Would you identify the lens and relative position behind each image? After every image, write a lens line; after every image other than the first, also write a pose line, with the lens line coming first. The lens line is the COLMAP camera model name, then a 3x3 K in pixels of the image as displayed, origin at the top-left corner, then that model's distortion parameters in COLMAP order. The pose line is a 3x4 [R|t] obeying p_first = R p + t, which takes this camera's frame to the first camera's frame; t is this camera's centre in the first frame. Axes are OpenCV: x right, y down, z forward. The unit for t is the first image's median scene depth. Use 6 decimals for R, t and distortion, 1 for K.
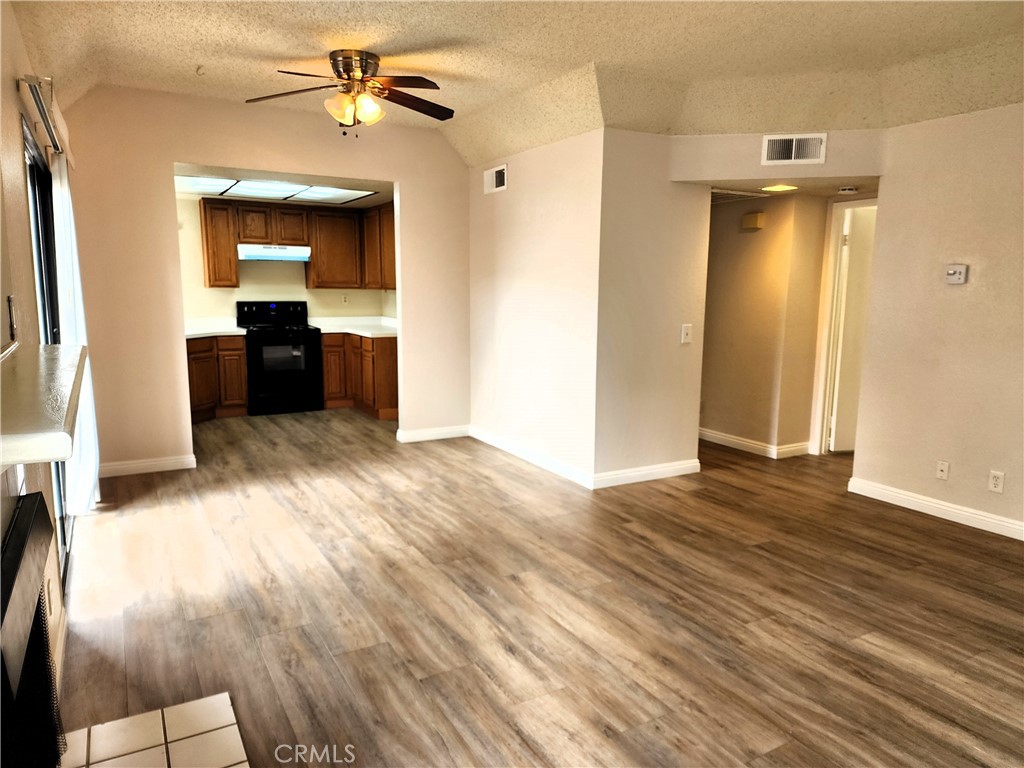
lens RADIAL K [[687.3, 0, 521.7], [0, 687.3, 389.4], [0, 0, 1]] dist [0.072869, -0.065419]
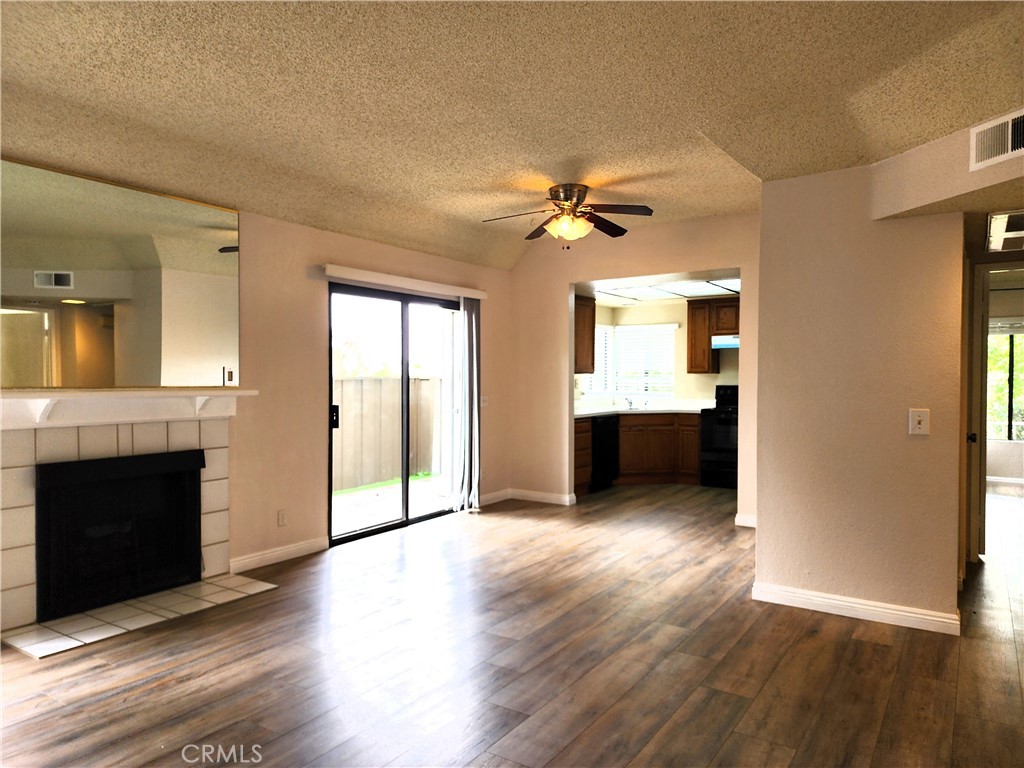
lens RADIAL K [[687.3, 0, 527.0], [0, 687.3, 388.7], [0, 0, 1]] dist [0.072869, -0.065419]
pose [[0.456350, 0.006744, -0.889775, 0.843027], [-0.130830, 0.989612, -0.059600, -0.024151], [0.880129, 0.143608, 0.452492, 0.398389]]
